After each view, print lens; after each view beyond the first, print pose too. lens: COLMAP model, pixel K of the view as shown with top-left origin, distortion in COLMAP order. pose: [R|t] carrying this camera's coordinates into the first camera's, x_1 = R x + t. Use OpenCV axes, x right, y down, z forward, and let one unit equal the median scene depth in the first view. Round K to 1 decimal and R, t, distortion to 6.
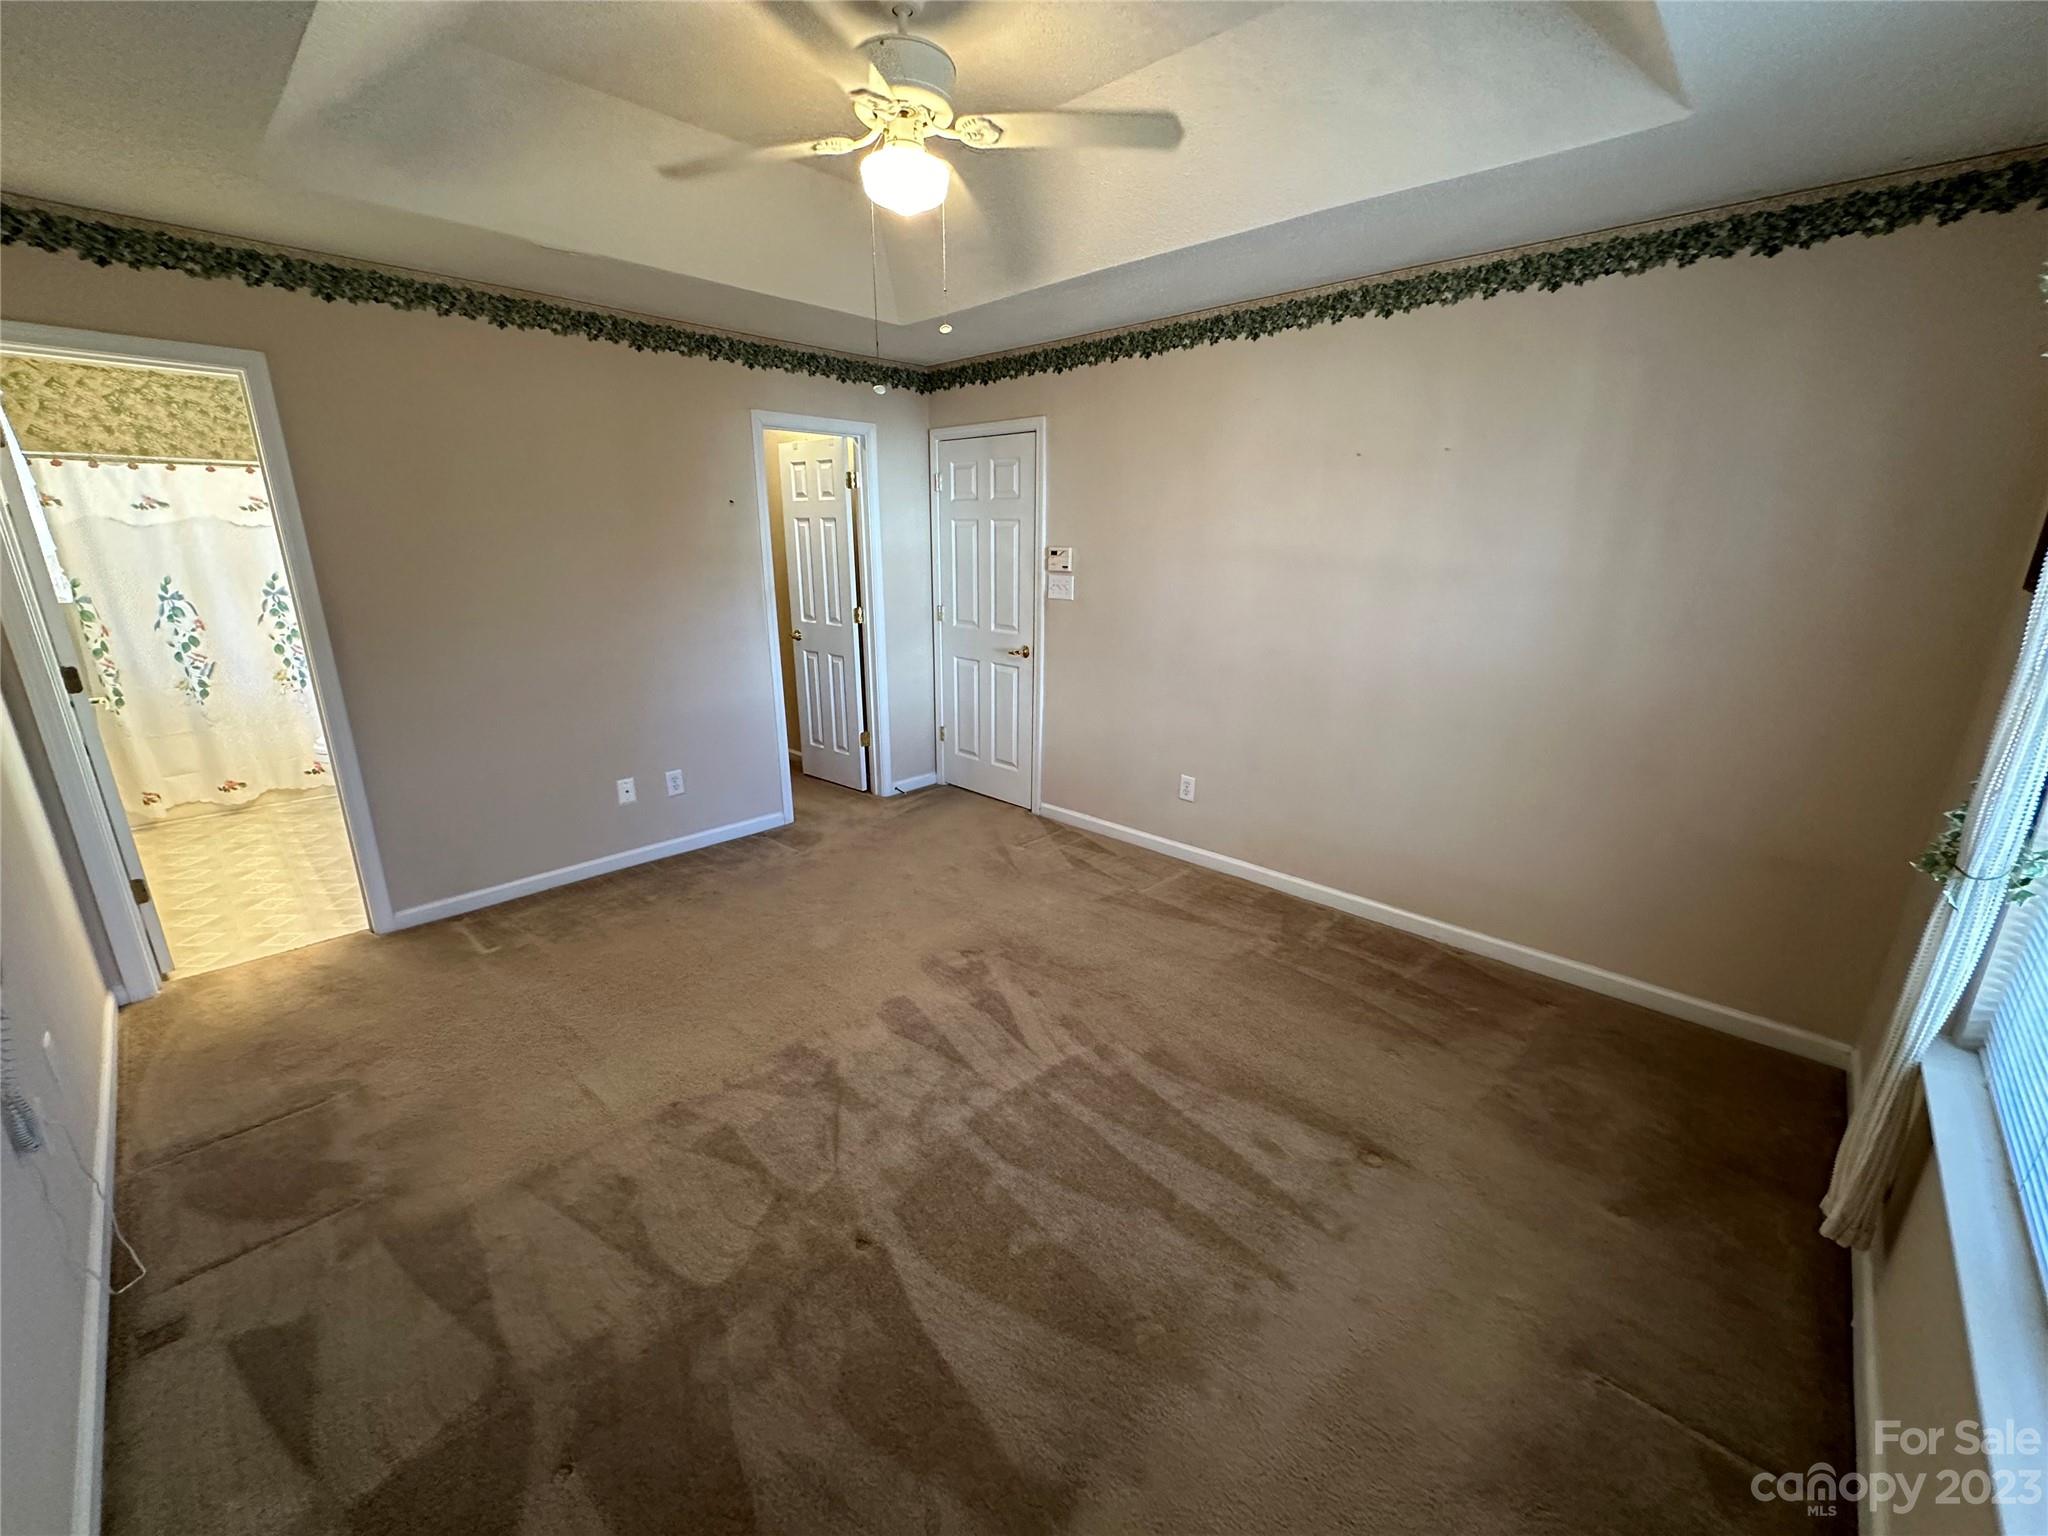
lens RADIAL K [[816.3, 0, 1025.5], [0, 816.3, 769.8], [0, 0, 1]] dist [0.000265, 0.000006]
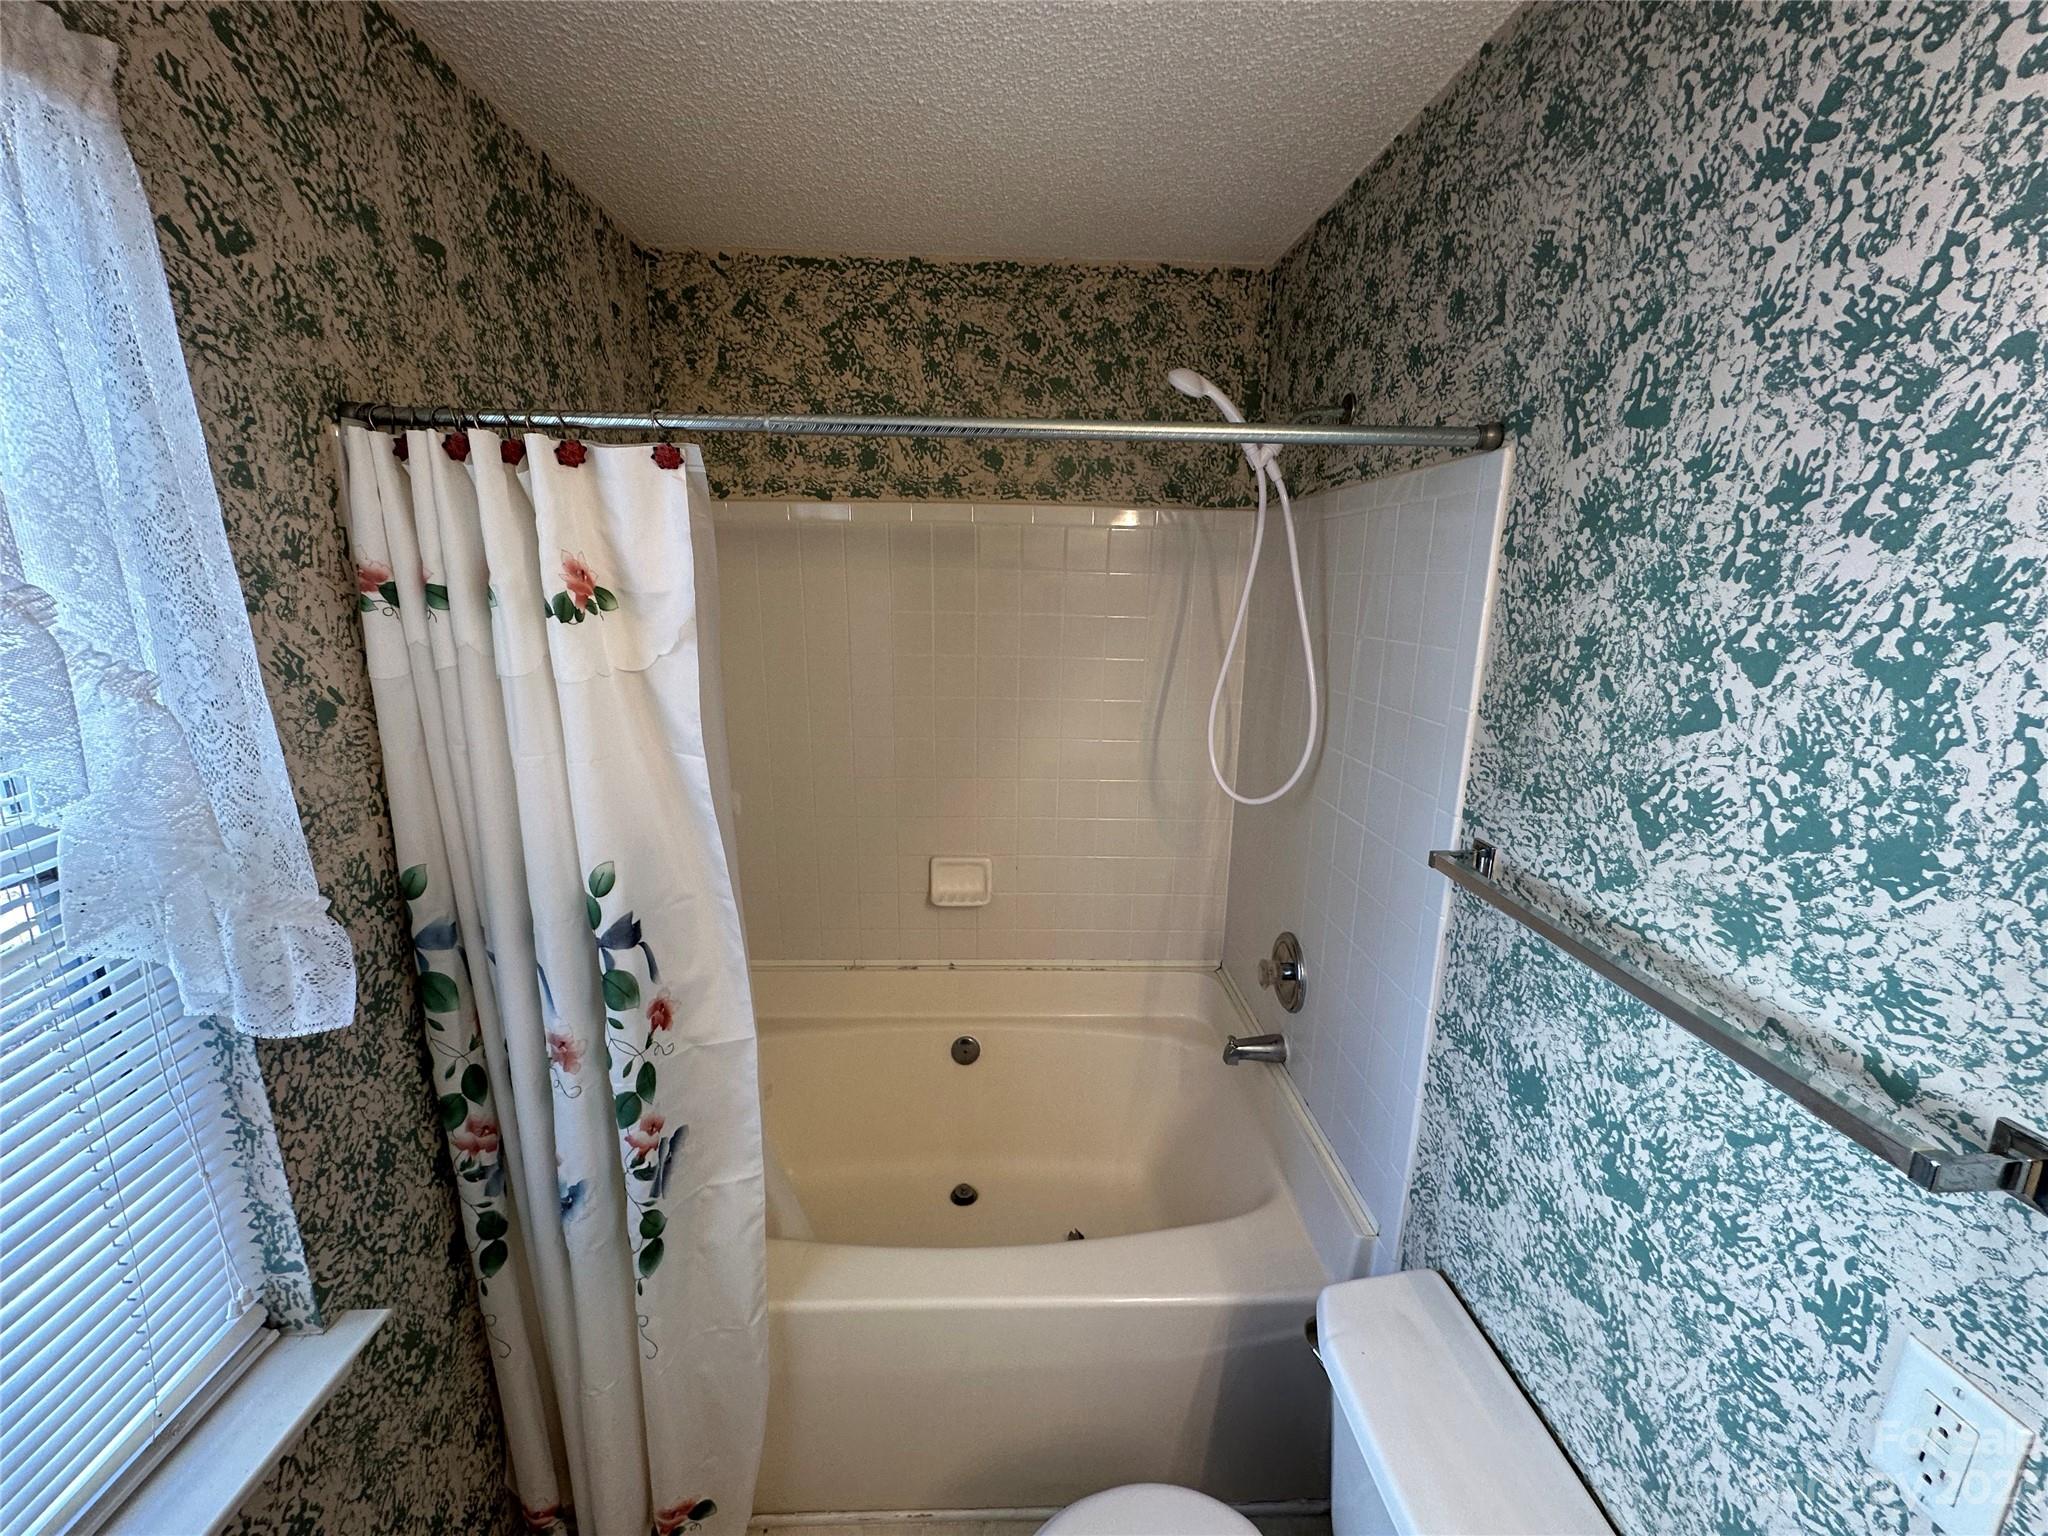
lens RADIAL K [[816.3, 0, 1025.5], [0, 816.3, 769.8], [0, 0, 1]] dist [0.000265, 0.000006]
pose [[0.718779, 0.166945, -0.674897, -1.347717], [-0.202833, 0.978865, 0.026115, -0.492735], [0.664993, 0.118120, 0.737449, 1.447724]]
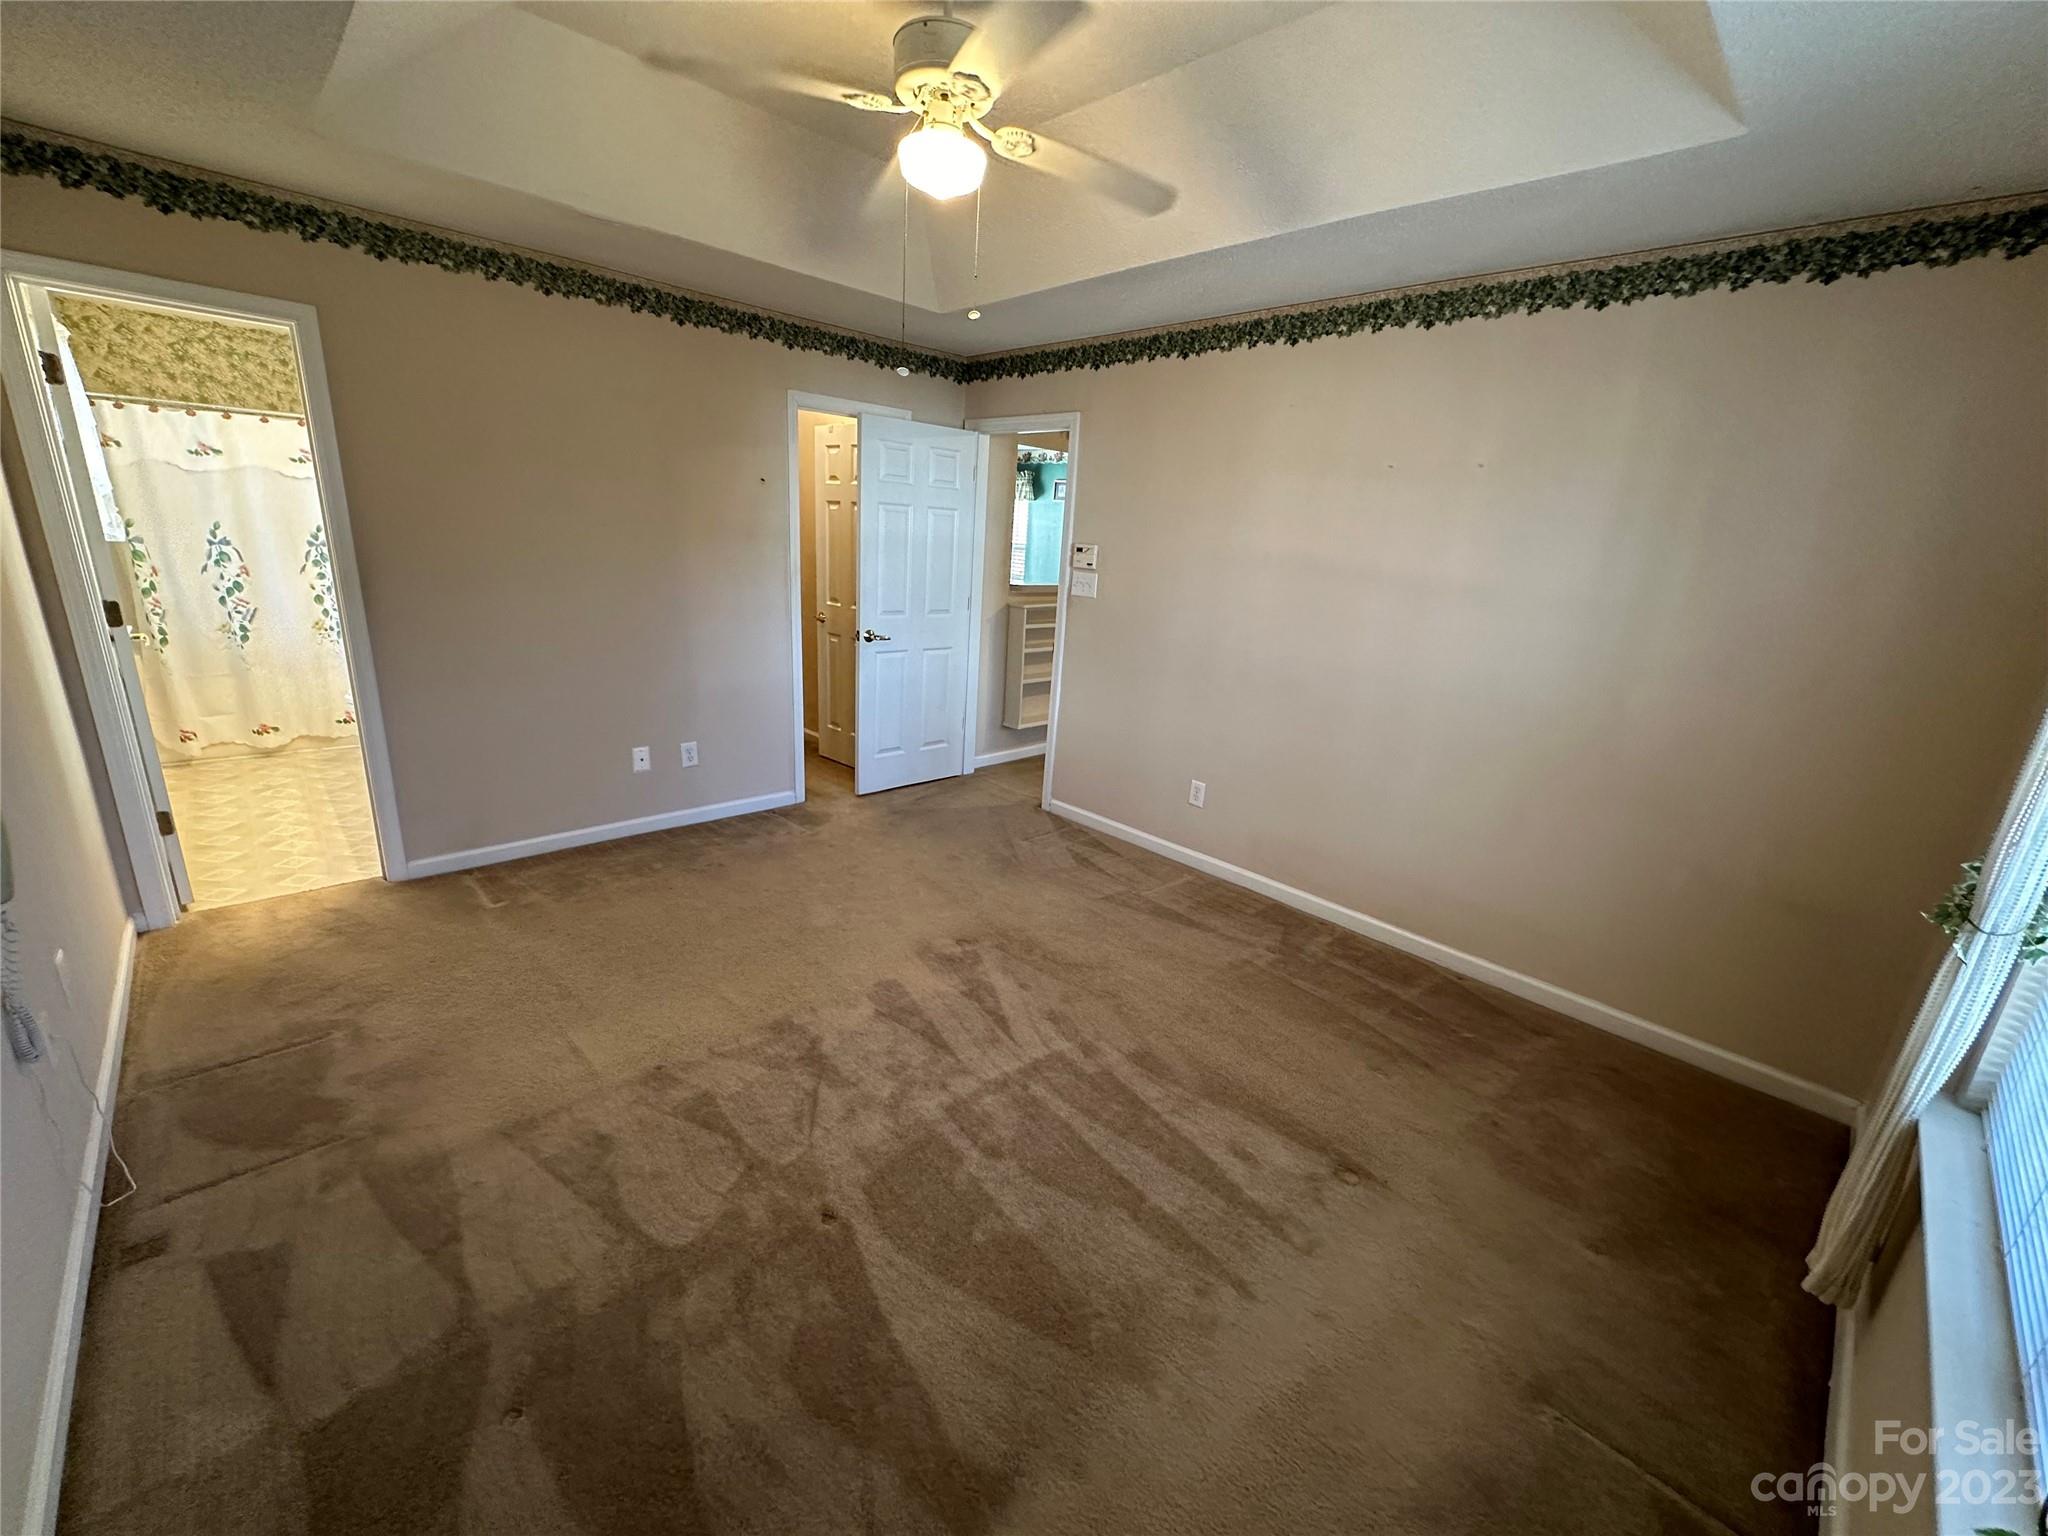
lens RADIAL K [[816.3, 0, 1025.5], [0, 816.3, 769.8], [0, 0, 1]] dist [0.000265, 0.000006]
pose [[0.997390, 0.066316, -0.028544, 0.025460], [-0.066272, 0.997798, 0.002498, 0.007817], [0.028647, -0.000599, 0.999589, 0.001644]]
